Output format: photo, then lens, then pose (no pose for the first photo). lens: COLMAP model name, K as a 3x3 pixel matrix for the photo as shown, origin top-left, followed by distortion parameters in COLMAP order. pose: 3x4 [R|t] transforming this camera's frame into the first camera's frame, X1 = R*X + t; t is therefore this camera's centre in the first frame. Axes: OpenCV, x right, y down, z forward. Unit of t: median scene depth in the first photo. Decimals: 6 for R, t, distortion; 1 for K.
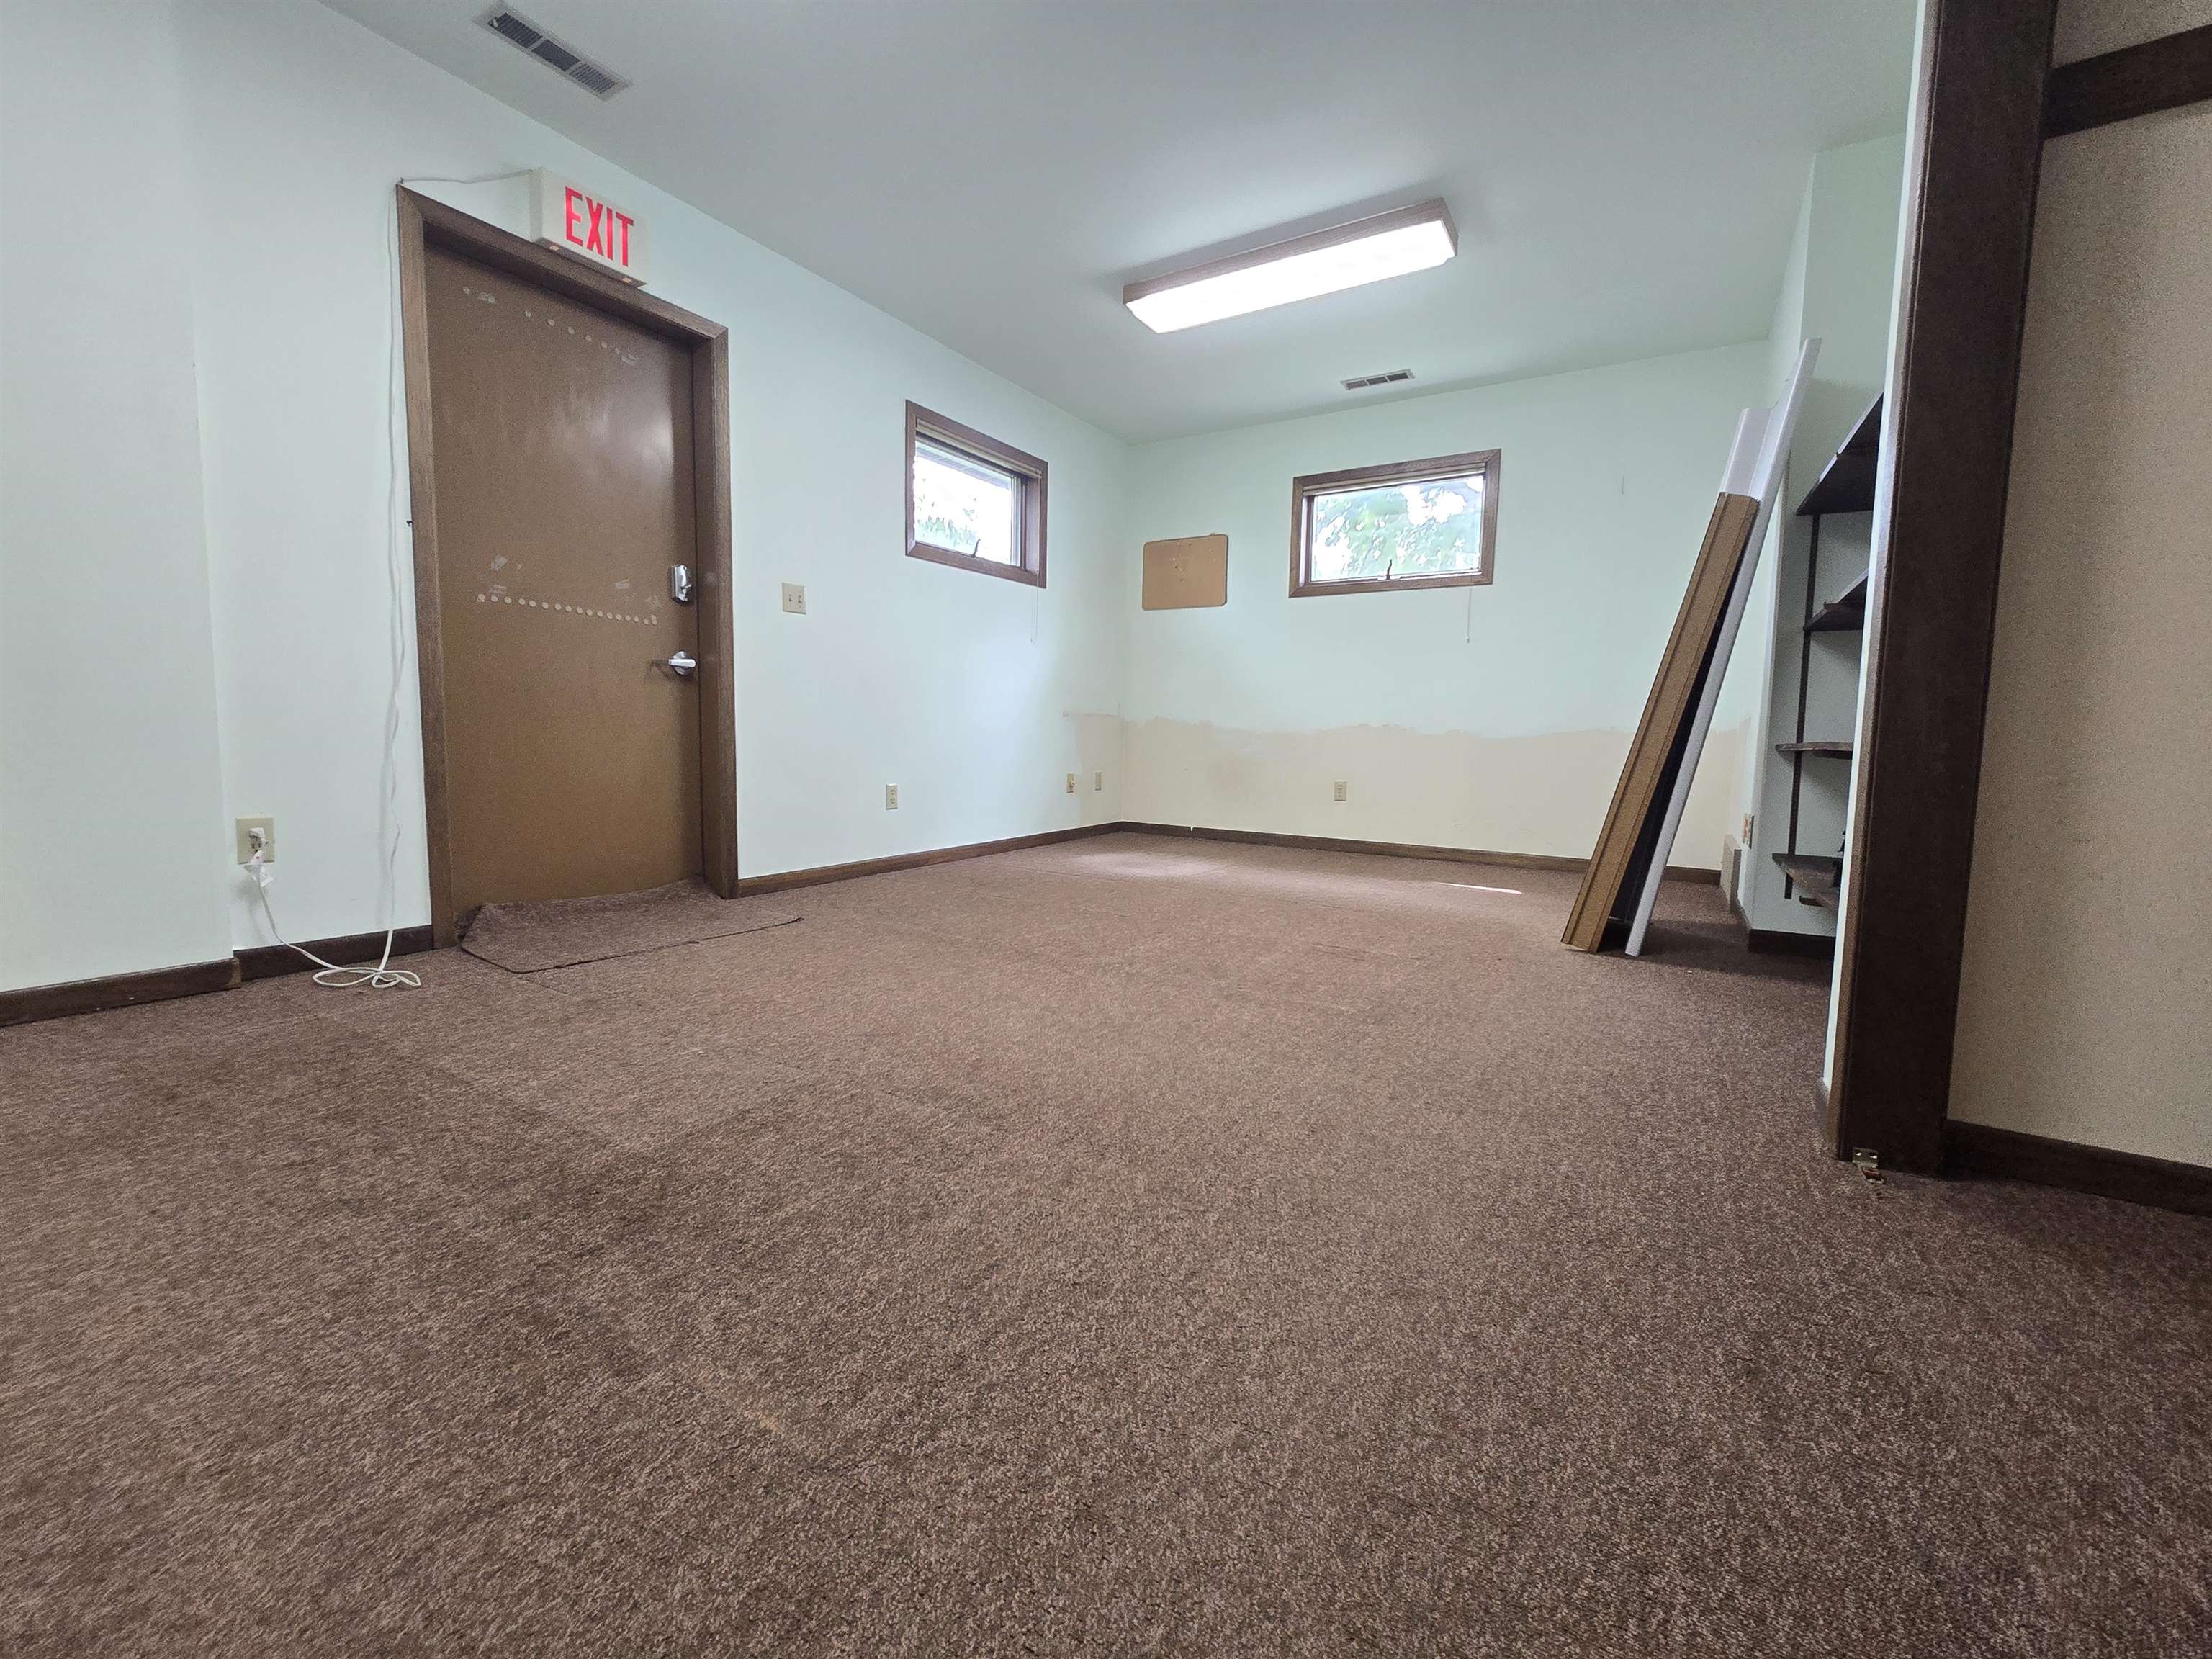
lens RADIAL K [[900.9, 0, 1102.0], [0, 900.9, 823.5], [0, 0, 1]] dist [-0.002090, 0.000195]
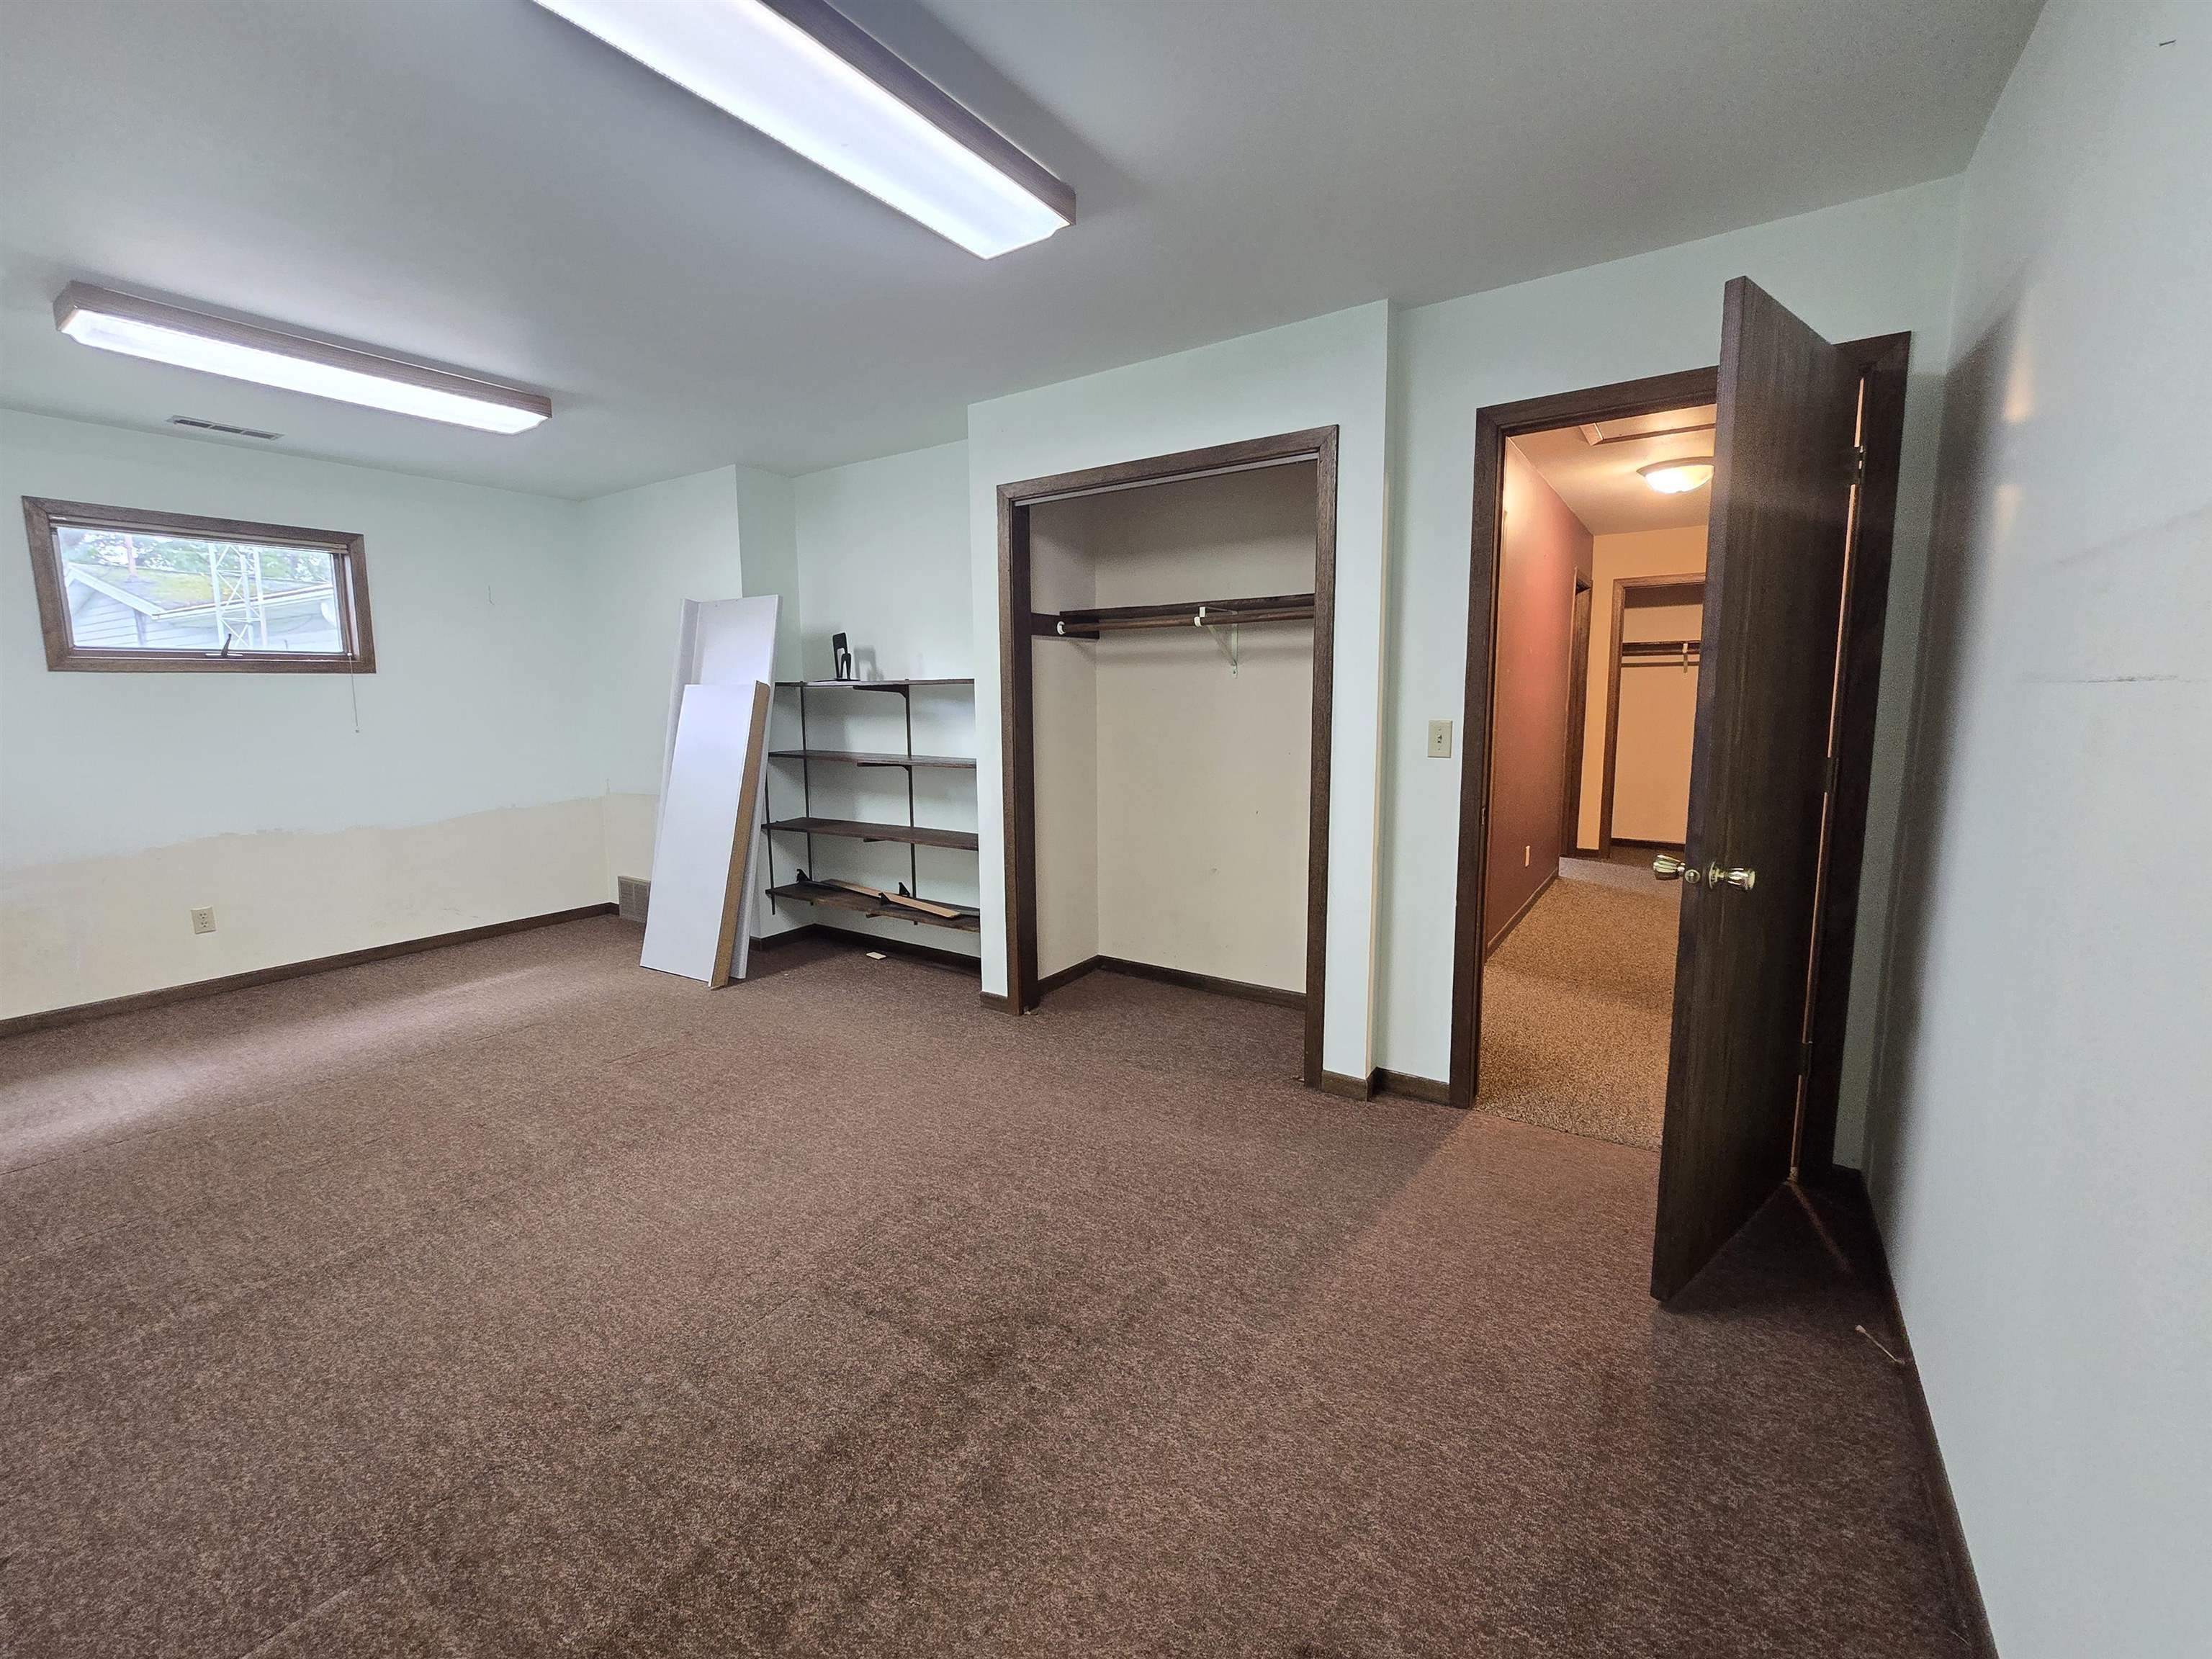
lens RADIAL K [[900.9, 0, 1094.4], [0, 900.9, 834.7], [0, 0, 1]] dist [-0.002090, 0.000195]
pose [[0.040117, -0.174346, 0.983867, -0.518103], [0.109863, 0.979459, 0.169086, -0.174430], [-0.993137, 0.101307, 0.058447, 0.193148]]
